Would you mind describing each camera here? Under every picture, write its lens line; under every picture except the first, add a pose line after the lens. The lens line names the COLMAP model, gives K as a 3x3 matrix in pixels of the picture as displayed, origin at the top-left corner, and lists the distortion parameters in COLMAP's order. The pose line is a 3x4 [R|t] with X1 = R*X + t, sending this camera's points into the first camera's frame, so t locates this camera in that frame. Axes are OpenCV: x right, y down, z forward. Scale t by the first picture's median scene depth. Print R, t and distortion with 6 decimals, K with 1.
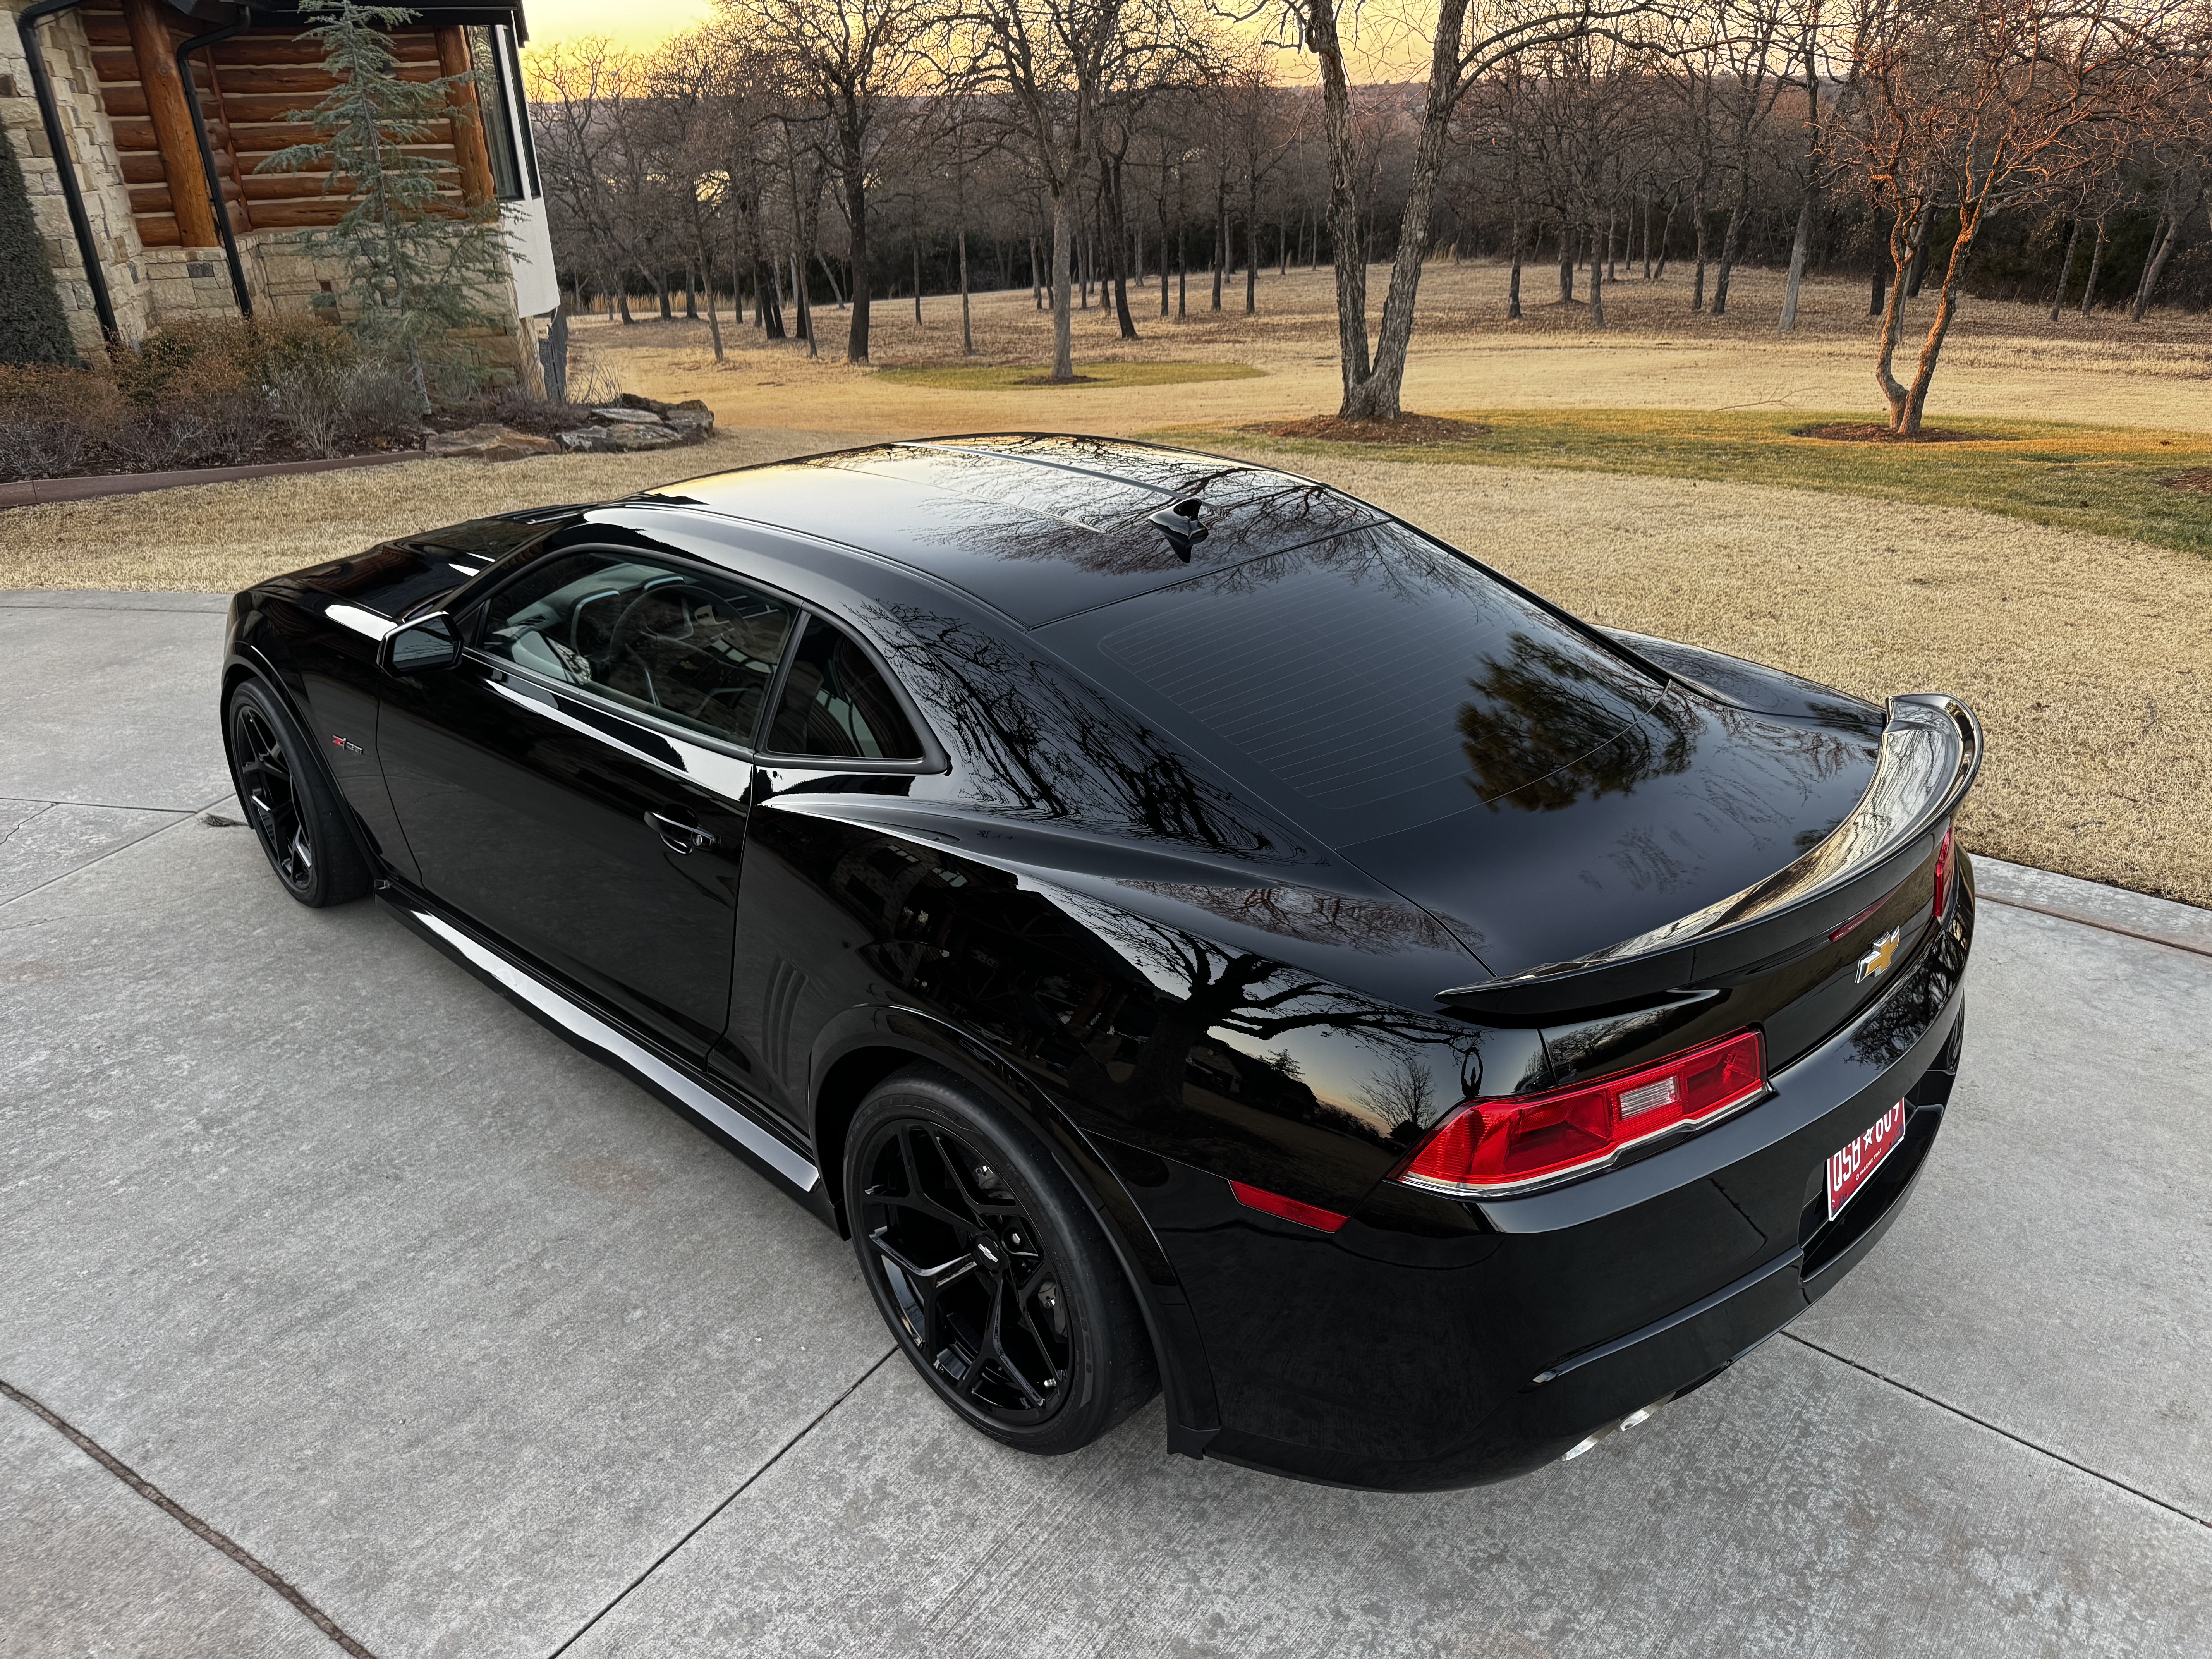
lens RADIAL K [[1561.7, 0, 1109.4], [0, 1561.7, 823.5], [0, 0, 1]] dist [0.017729, -0.020575]
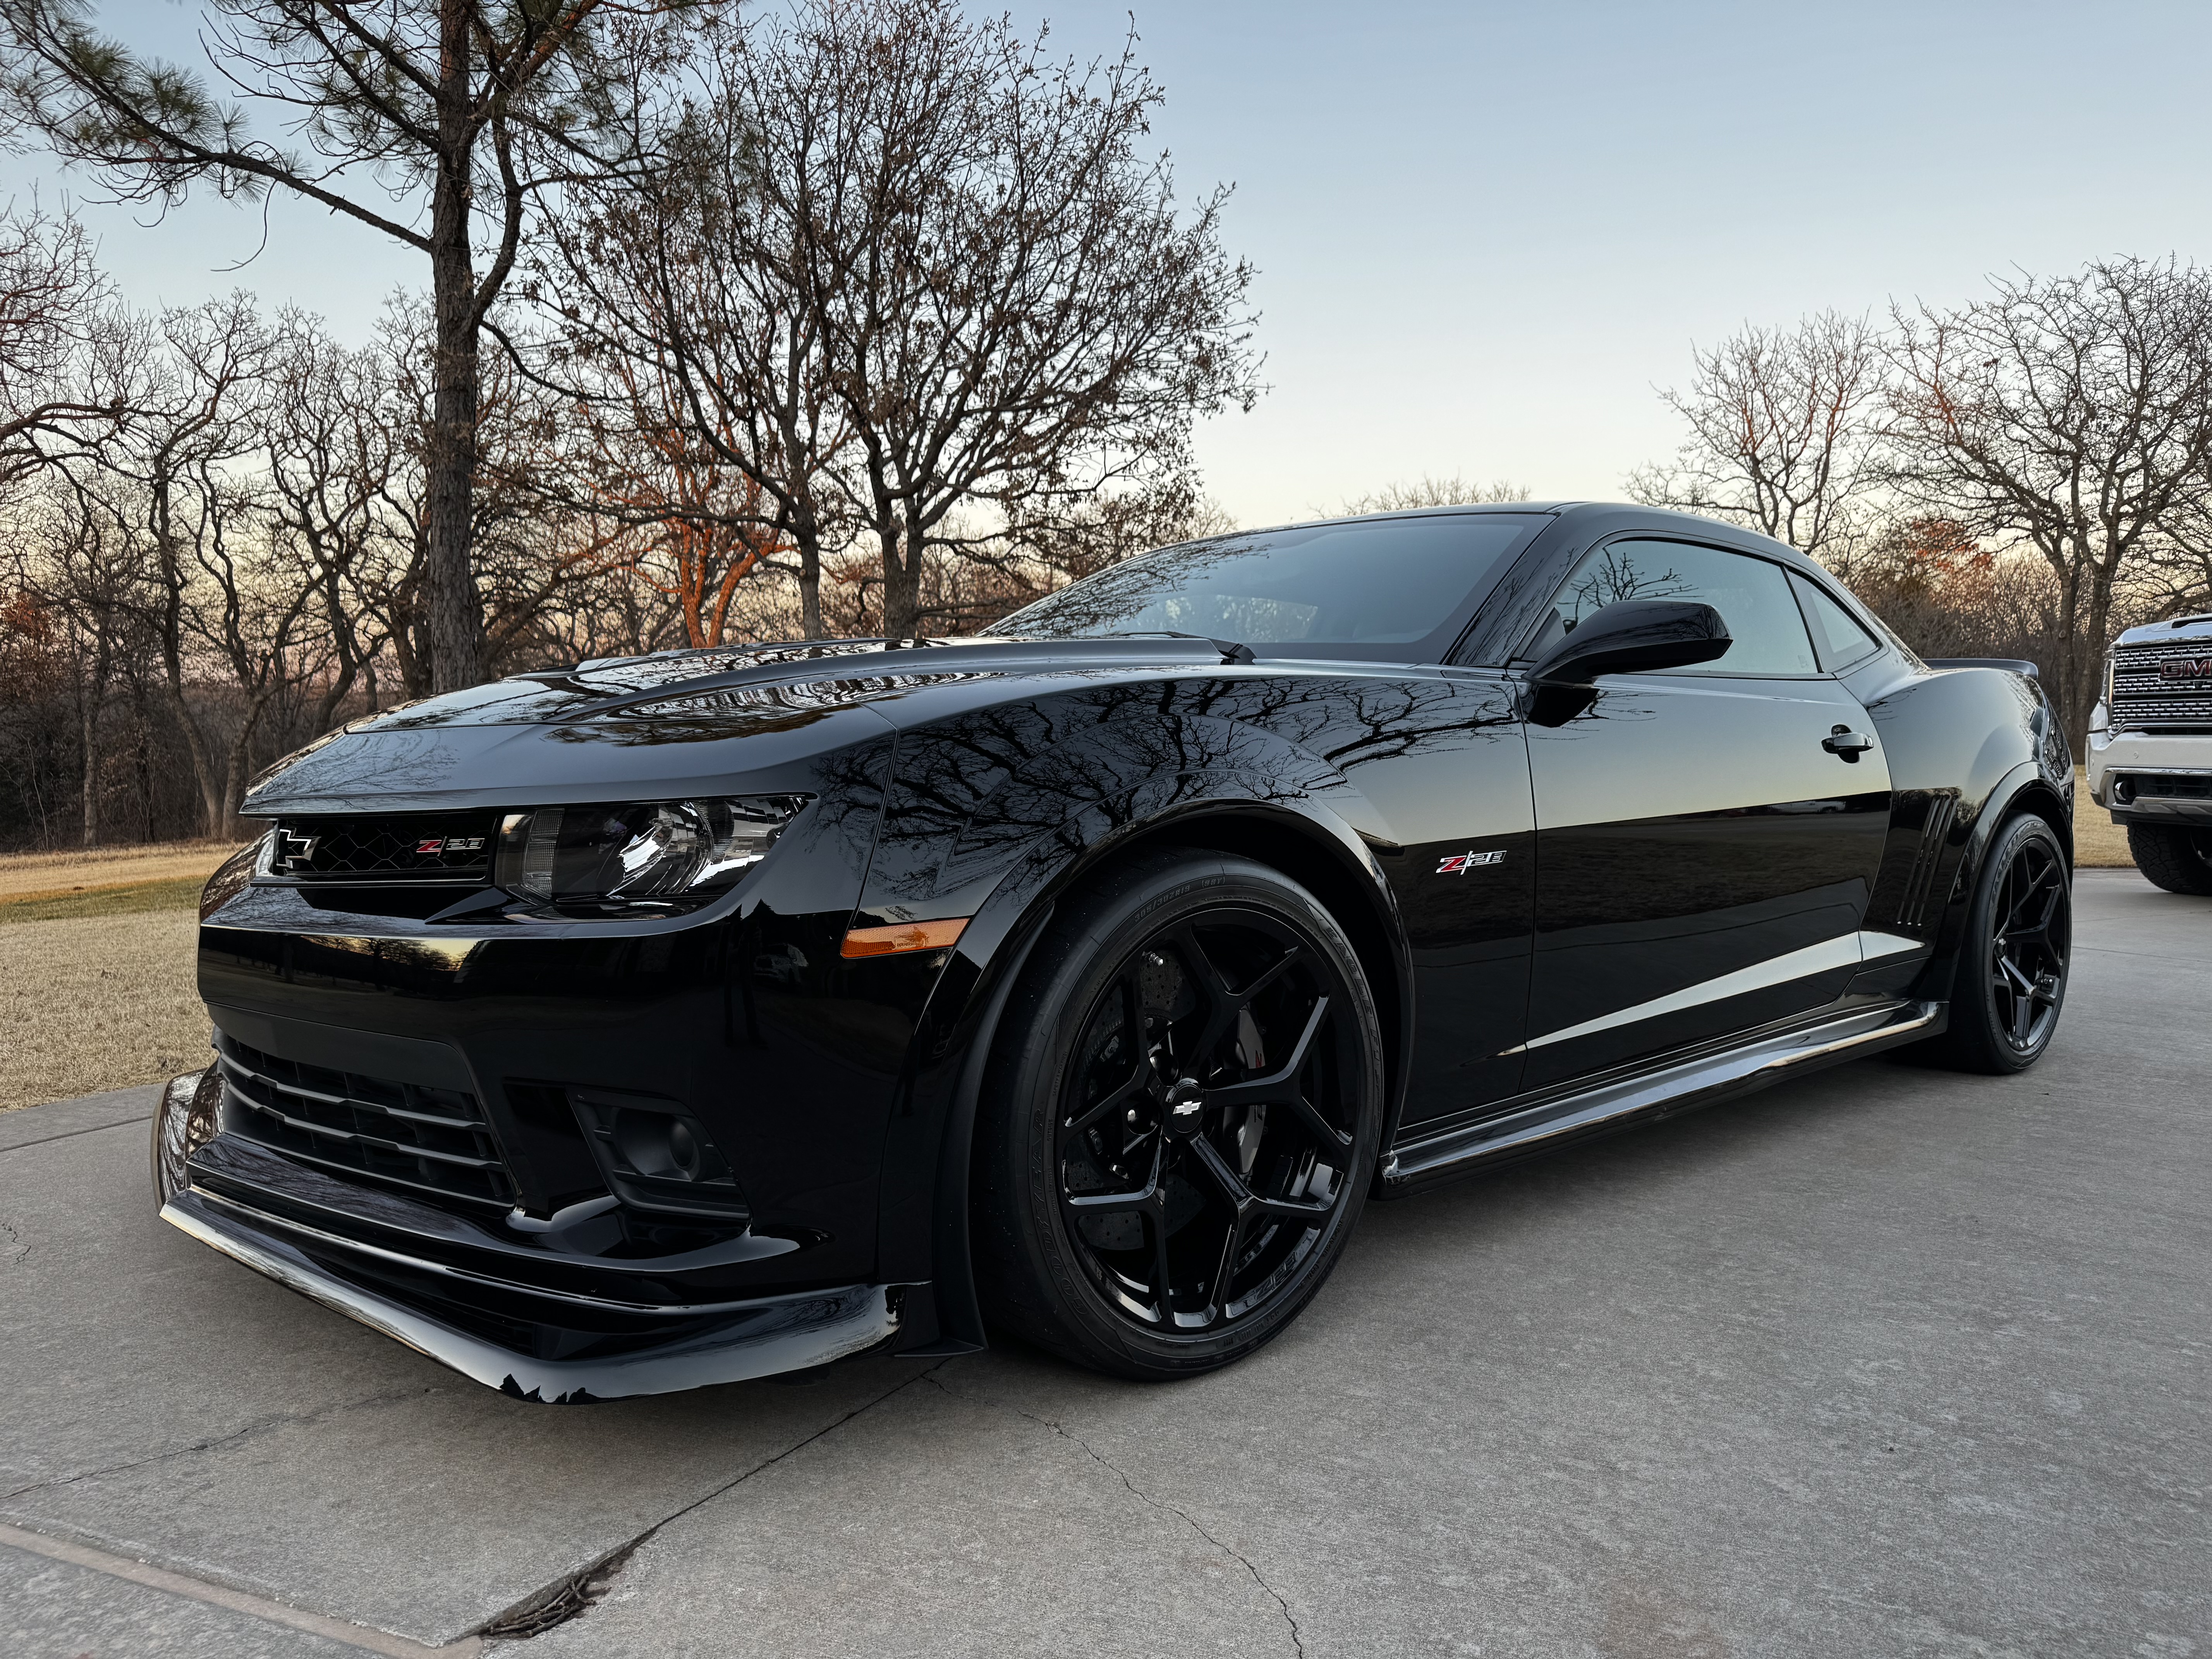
lens RADIAL K [[1561.7, 0, 1107.5], [0, 1561.7, 830.1], [0, 0, 1]] dist [0.017729, -0.020575]
pose [[0.067851, -0.057844, 0.996017, -1.218183], [0.379379, 0.924822, 0.027865, -0.145979], [-0.922750, 0.375977, 0.084695, 1.201286]]
